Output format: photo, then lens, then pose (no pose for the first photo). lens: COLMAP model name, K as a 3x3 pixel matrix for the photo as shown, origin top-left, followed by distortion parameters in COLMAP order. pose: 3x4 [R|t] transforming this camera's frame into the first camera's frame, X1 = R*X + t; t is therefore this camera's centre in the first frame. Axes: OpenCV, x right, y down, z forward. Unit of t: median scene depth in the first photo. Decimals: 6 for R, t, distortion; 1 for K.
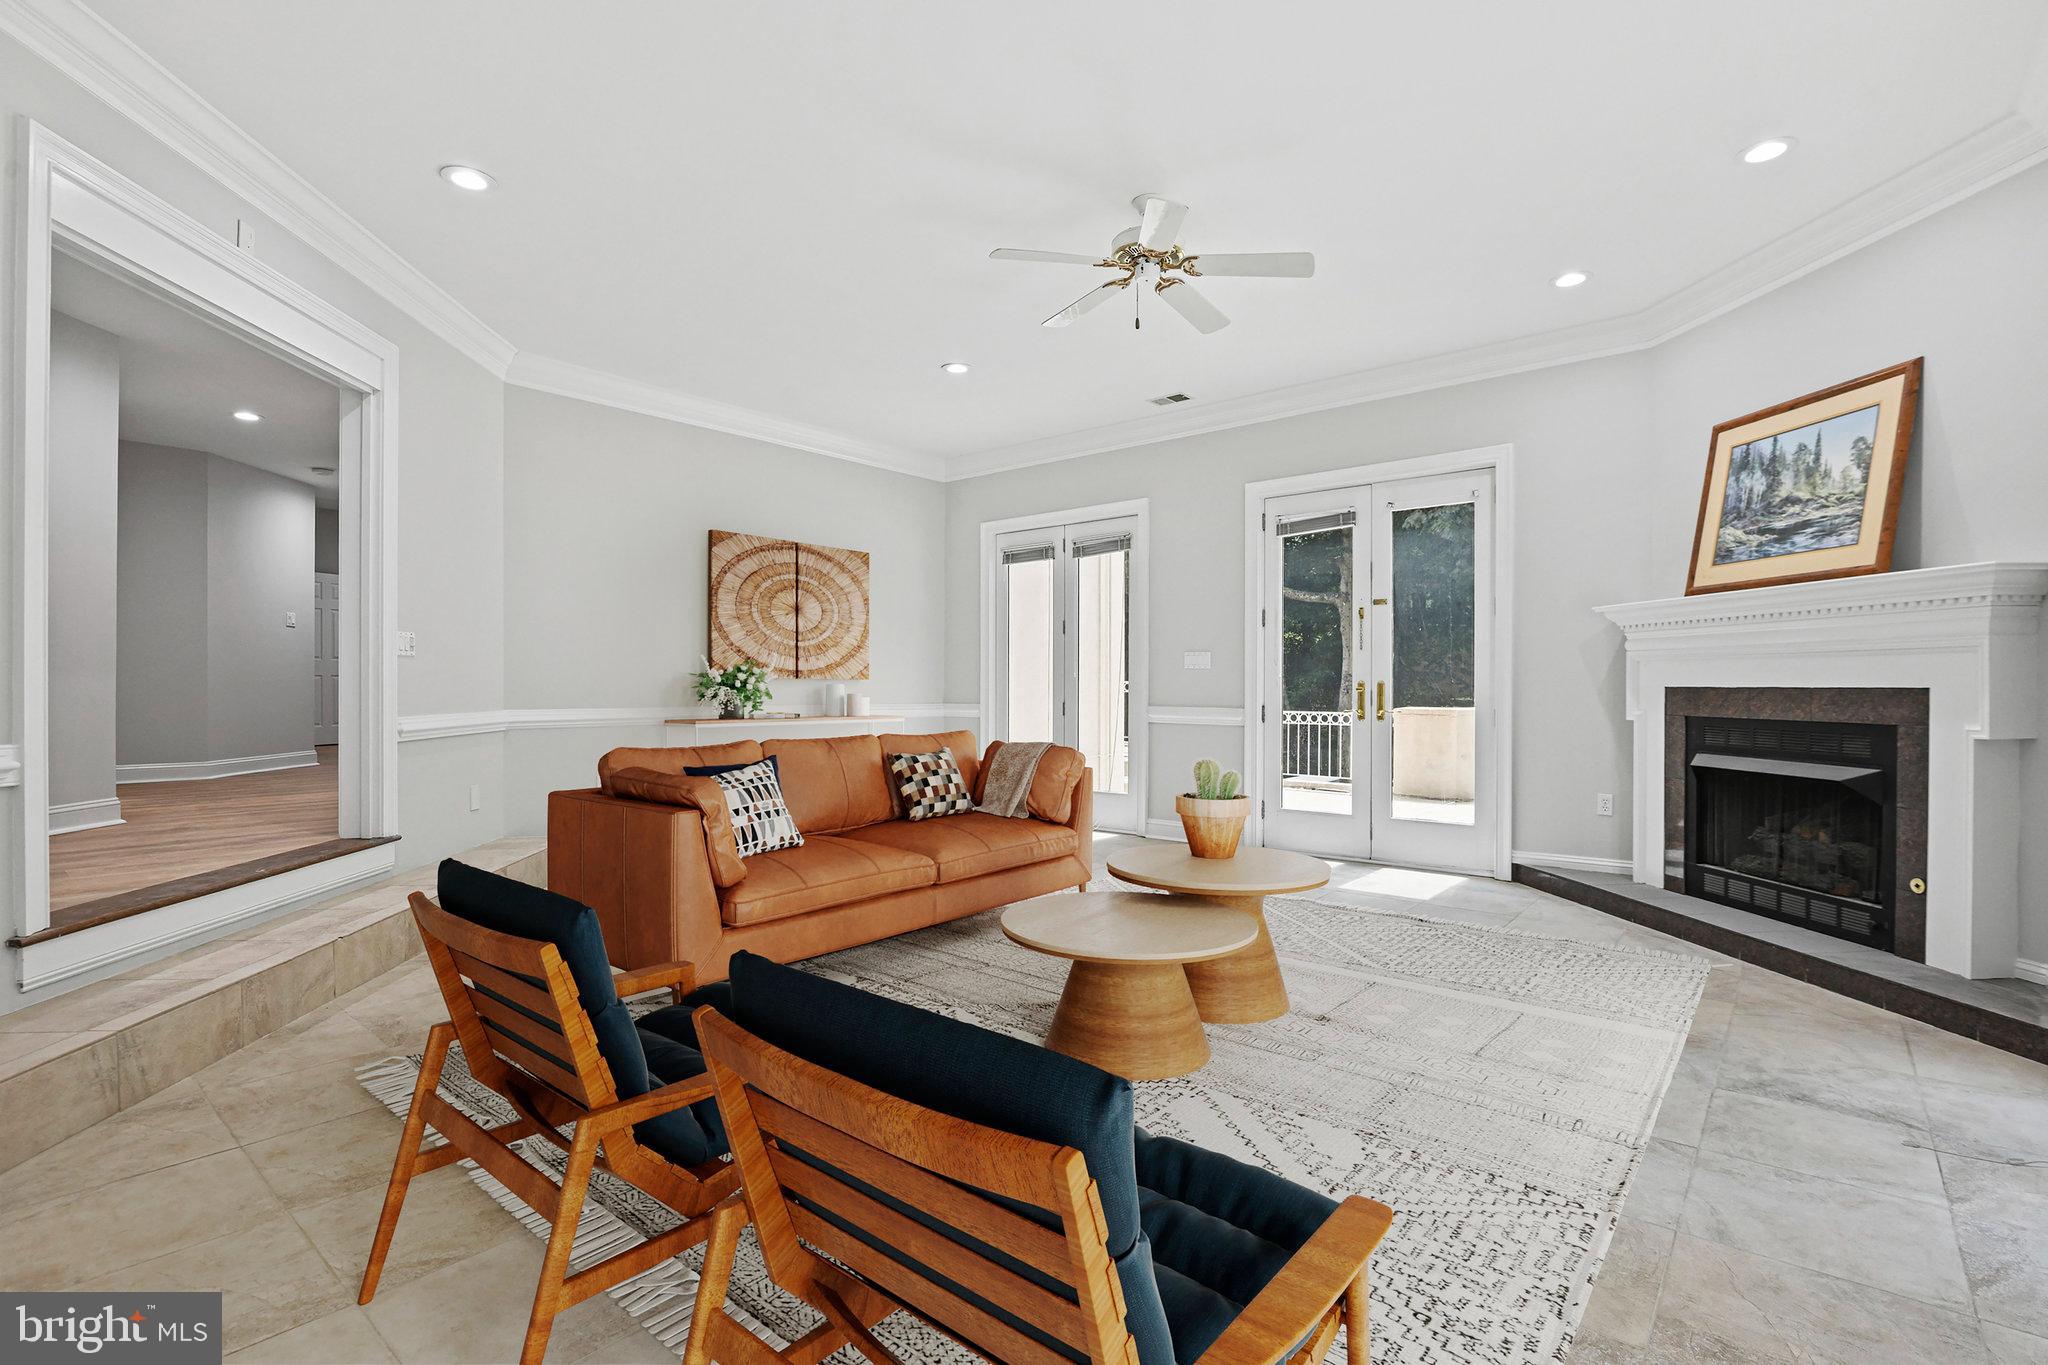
lens RADIAL K [[955.1, 0, 1020.2], [0, 955.1, 680.2], [0, 0, 1]] dist [0.022916, -0.000044]
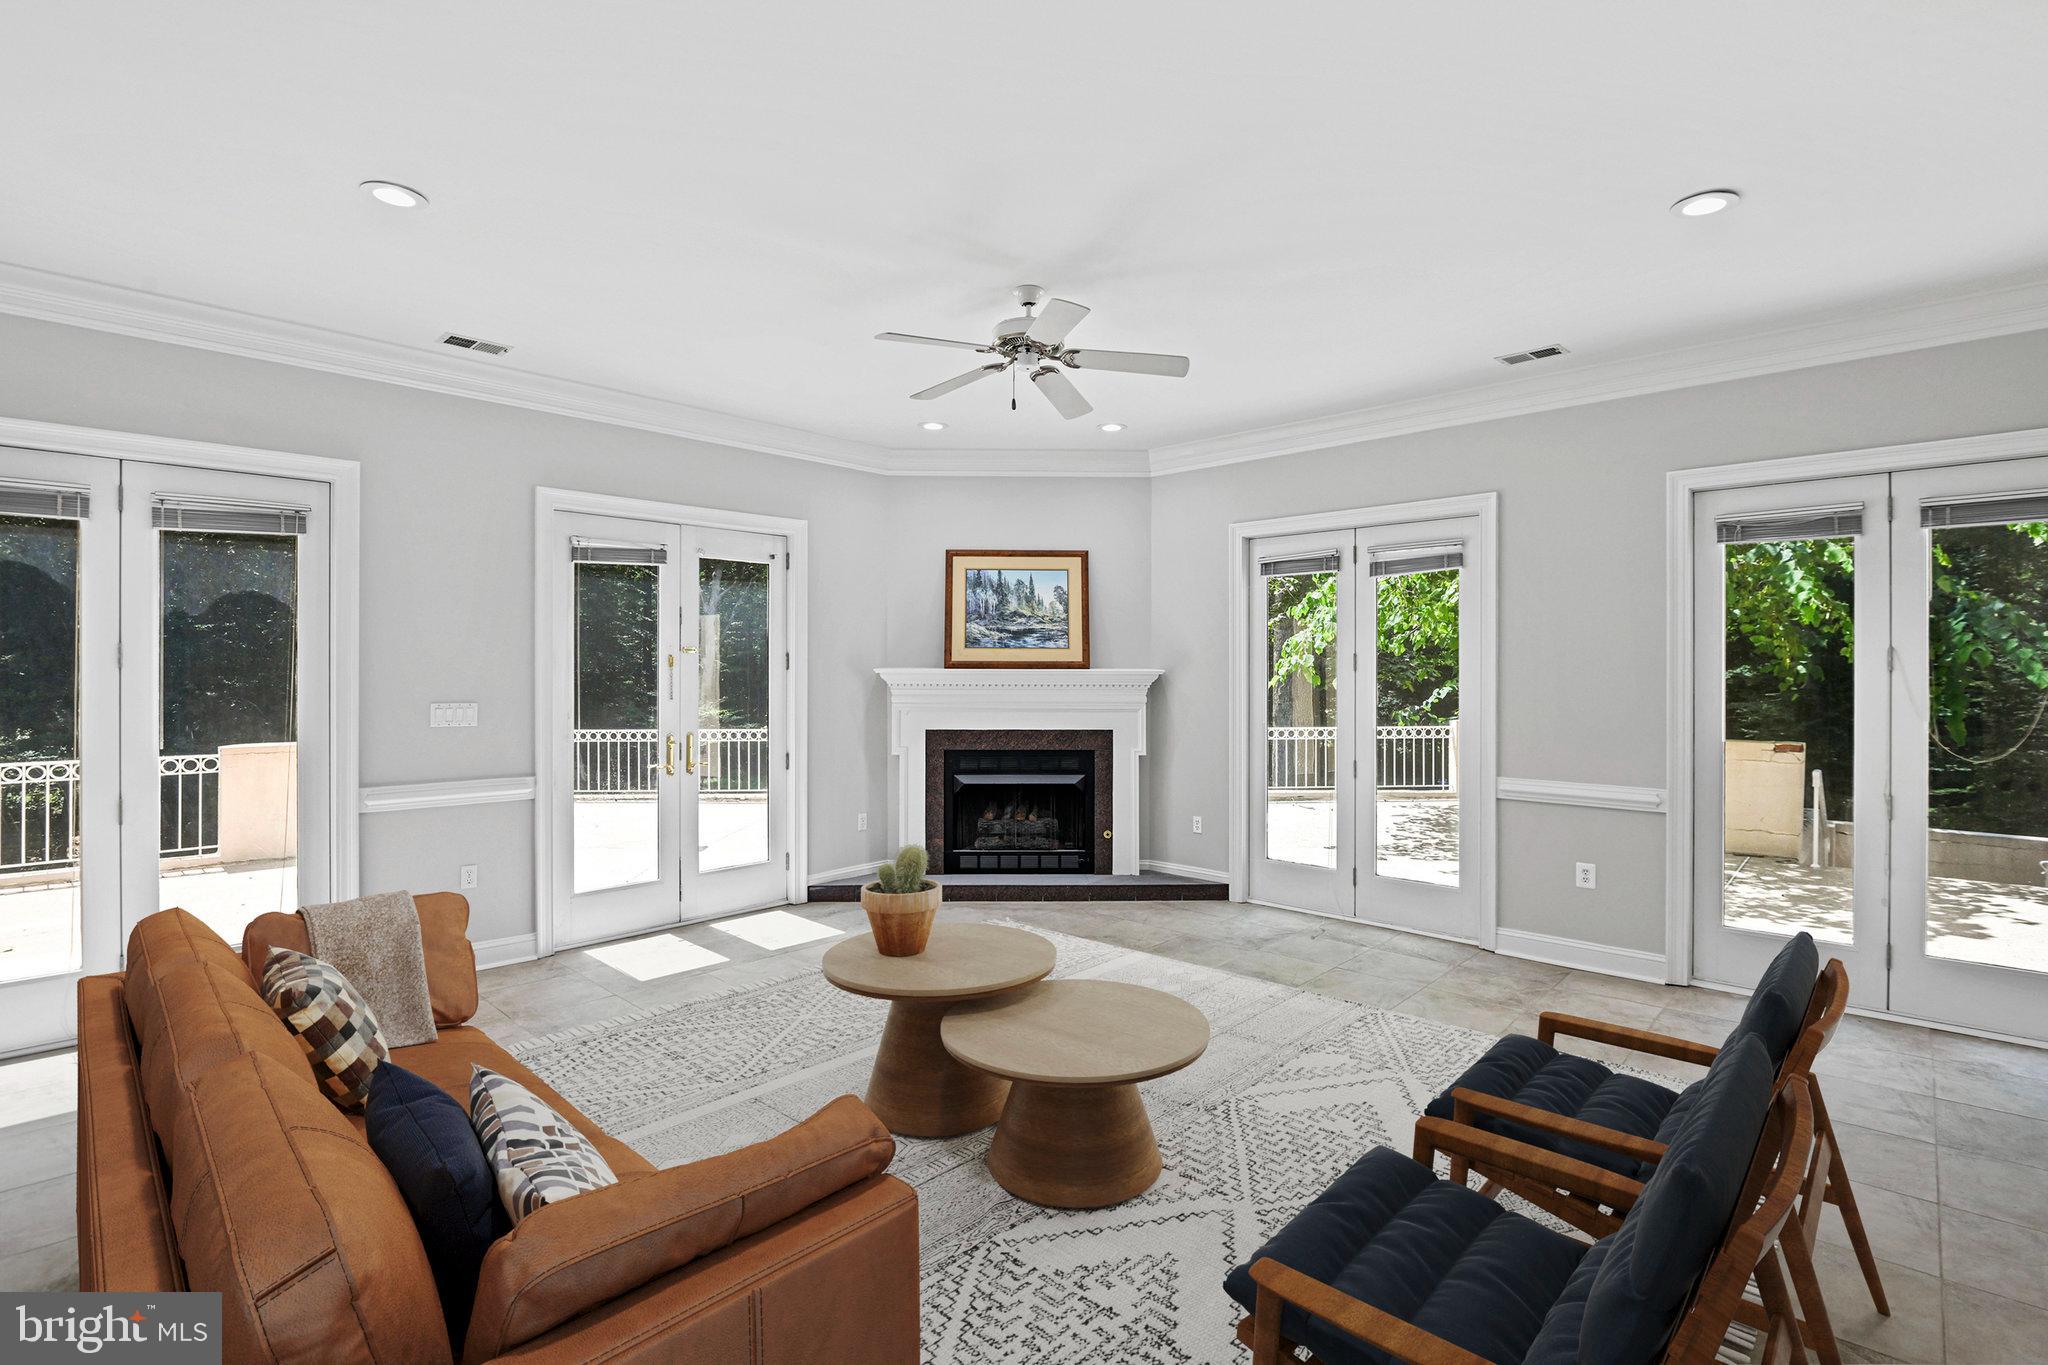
lens RADIAL K [[955.1, 0, 1019.6], [0, 955.1, 682.0], [0, 0, 1]] dist [0.022916, -0.000044]
pose [[0.088364, -0.009357, 0.996044, -0.776966], [-0.001936, 0.999952, 0.009565, -0.084925], [-0.996086, -0.002774, 0.088341, 0.834214]]
